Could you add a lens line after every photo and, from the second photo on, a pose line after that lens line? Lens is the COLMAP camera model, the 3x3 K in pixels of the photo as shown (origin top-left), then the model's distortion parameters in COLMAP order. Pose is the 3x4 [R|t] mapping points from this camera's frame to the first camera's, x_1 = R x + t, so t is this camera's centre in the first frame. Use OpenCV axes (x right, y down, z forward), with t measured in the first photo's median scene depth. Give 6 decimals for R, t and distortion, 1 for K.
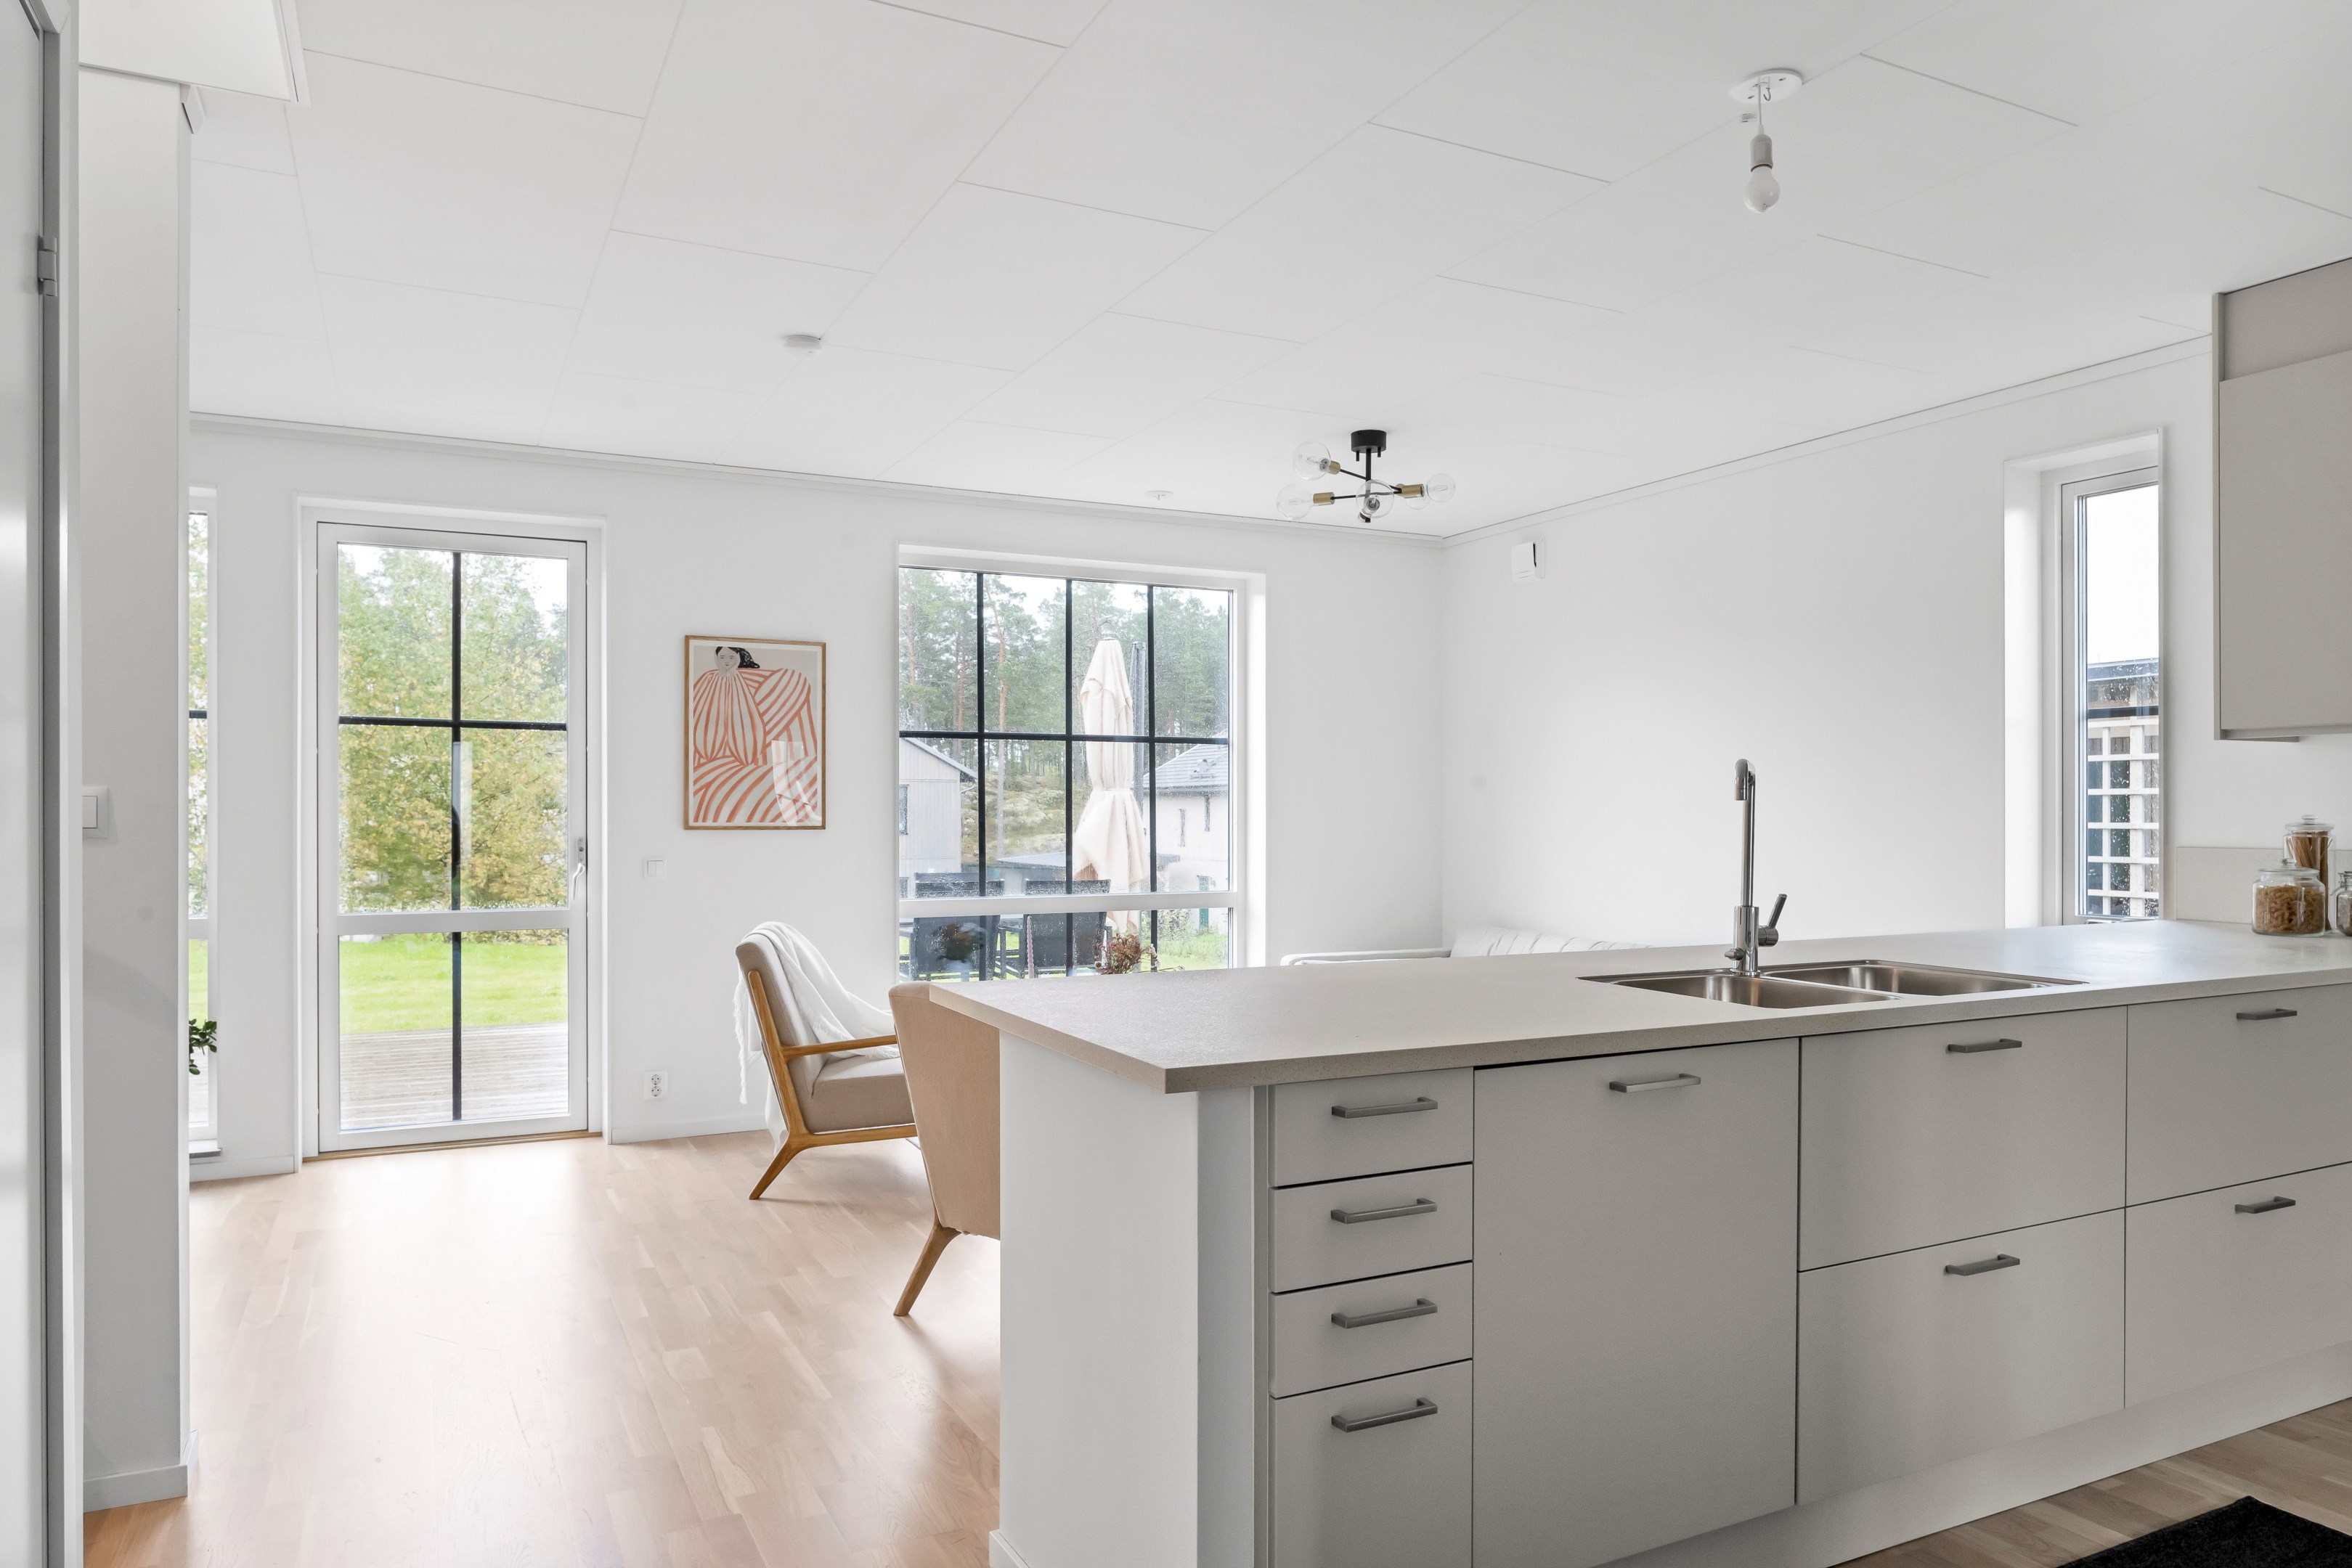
lens RADIAL K [[1499.7, 0, 1179.8], [0, 1499.7, 805.3], [0, 0, 1]] dist [-0.006897, -0.002621]
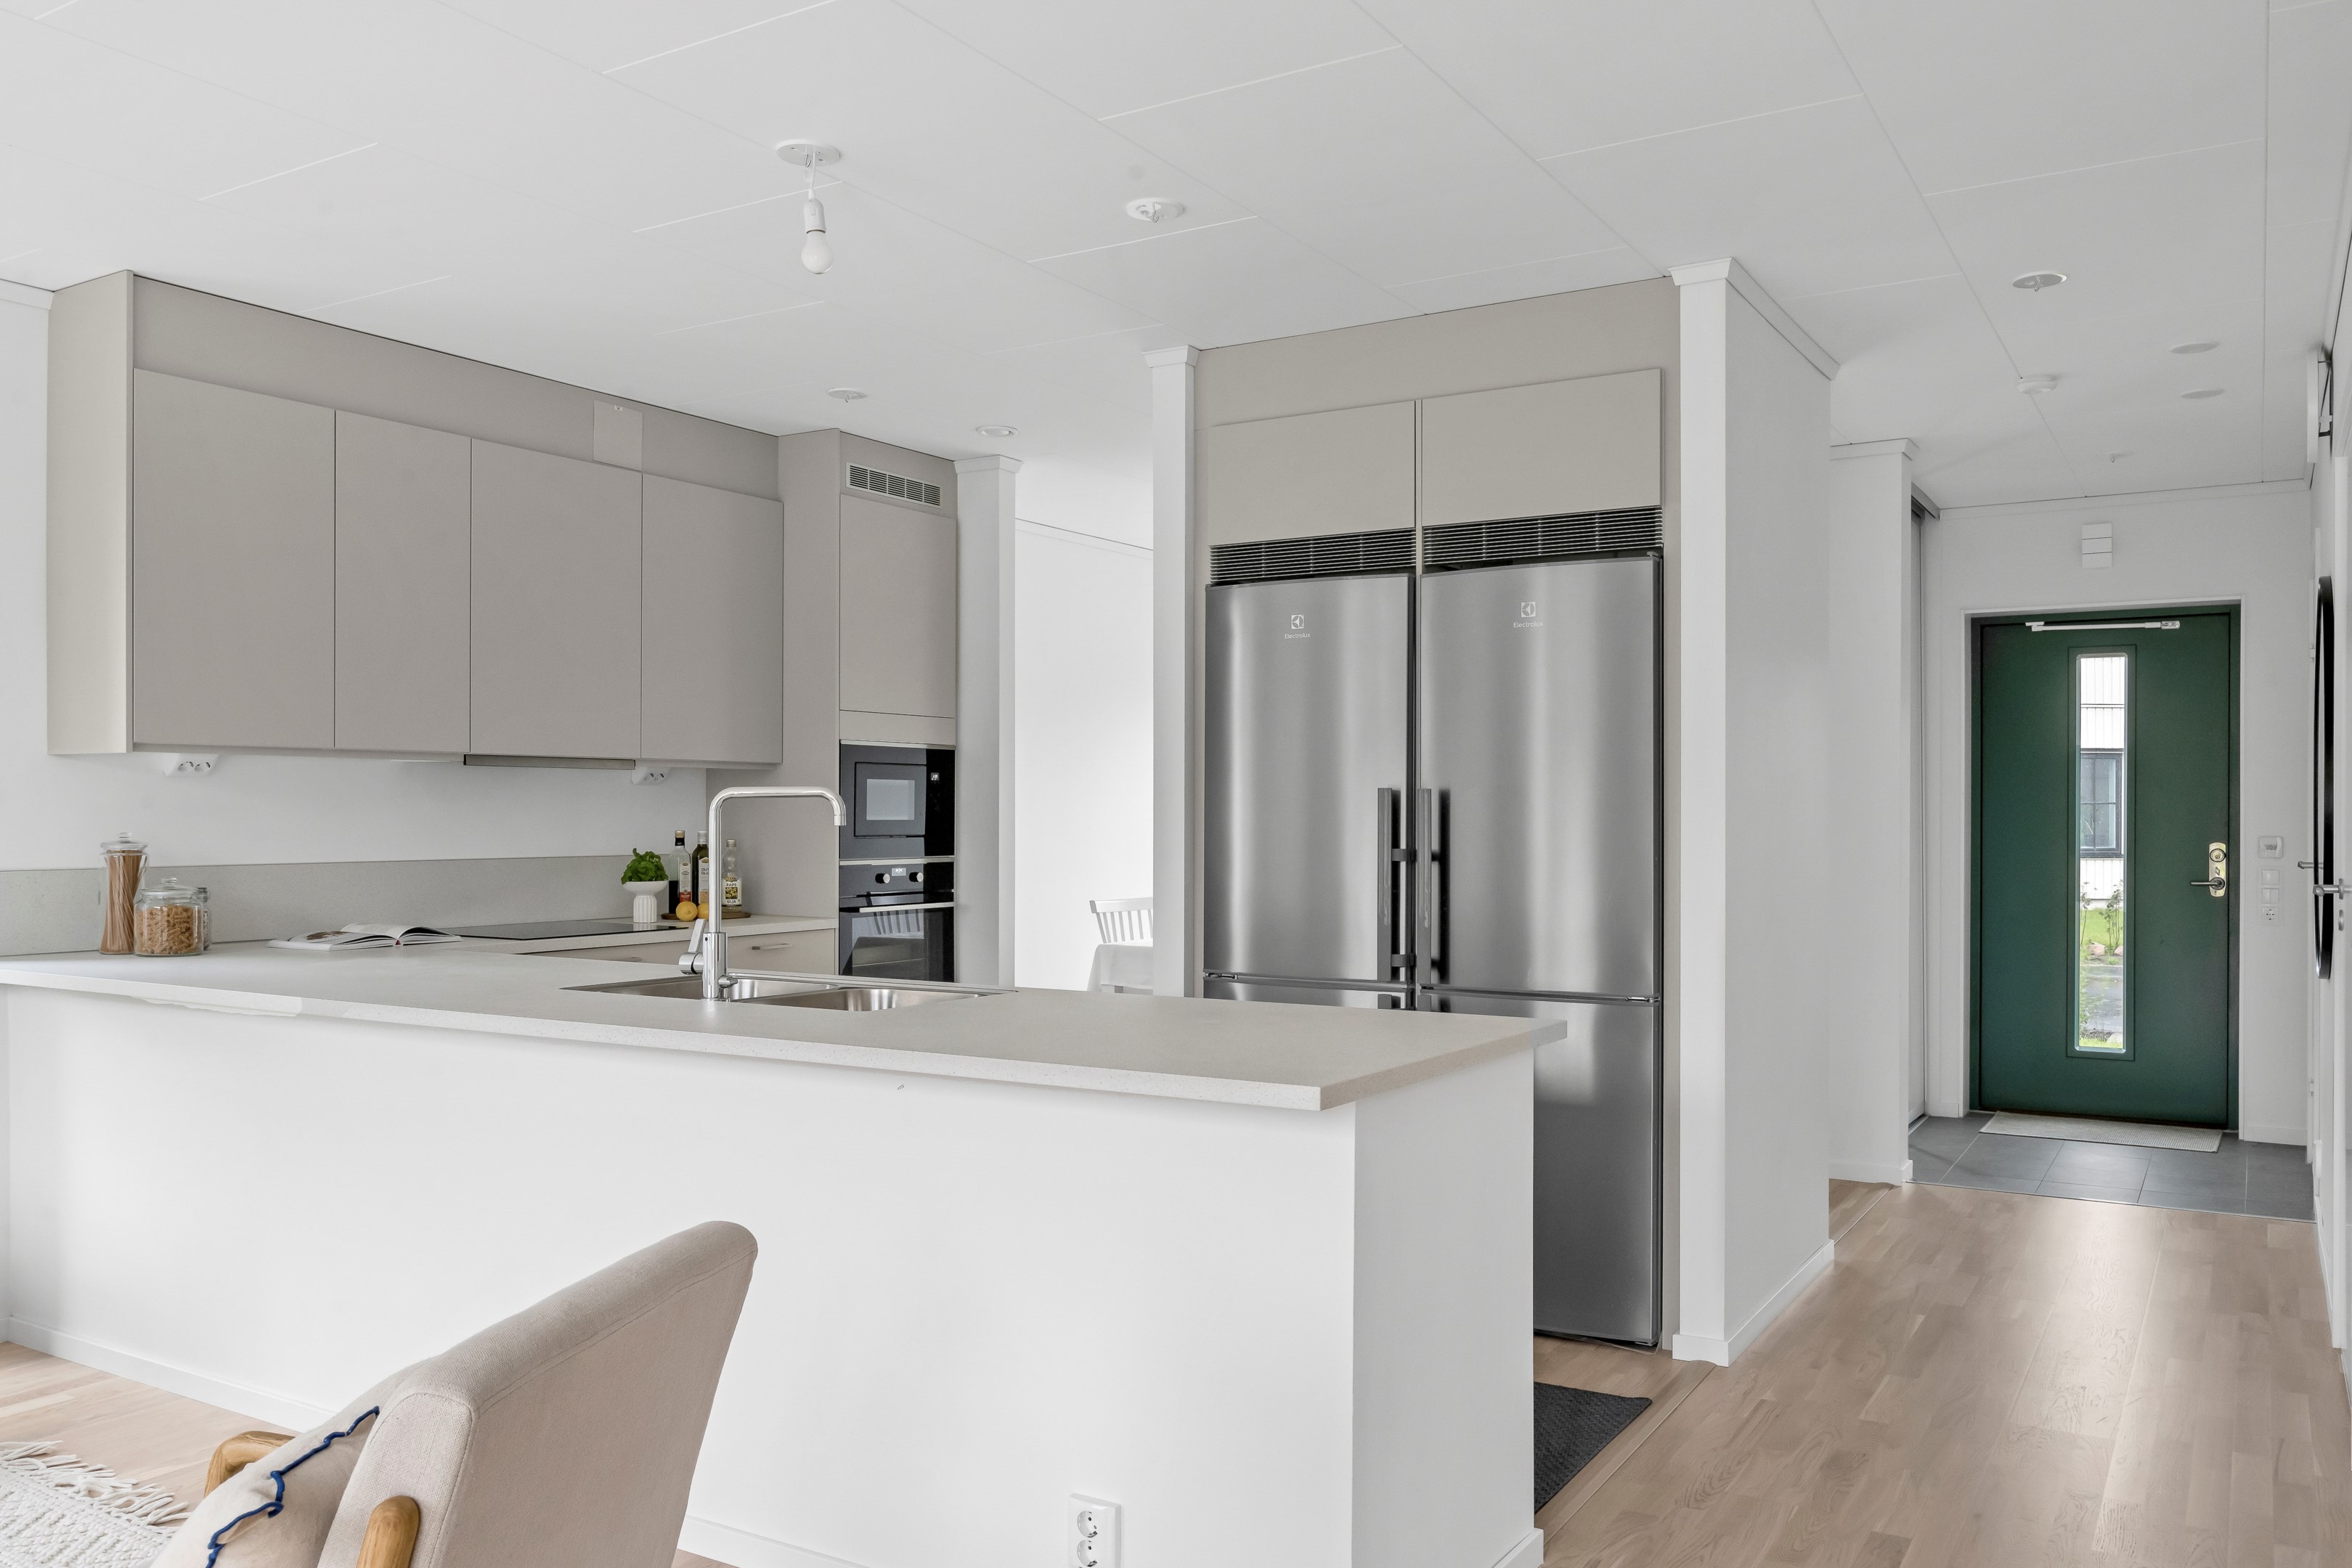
lens RADIAL K [[1815.2, 0, 1155.3], [0, 1815.2, 803.9], [0, 0, 1]] dist [-0.000991, -0.004706]
pose [[-0.531749, 0.004509, 0.846890, -0.604926], [-0.000691, 0.999983, -0.005758, -0.006037], [-0.846902, -0.003648, -0.531737, 1.067822]]
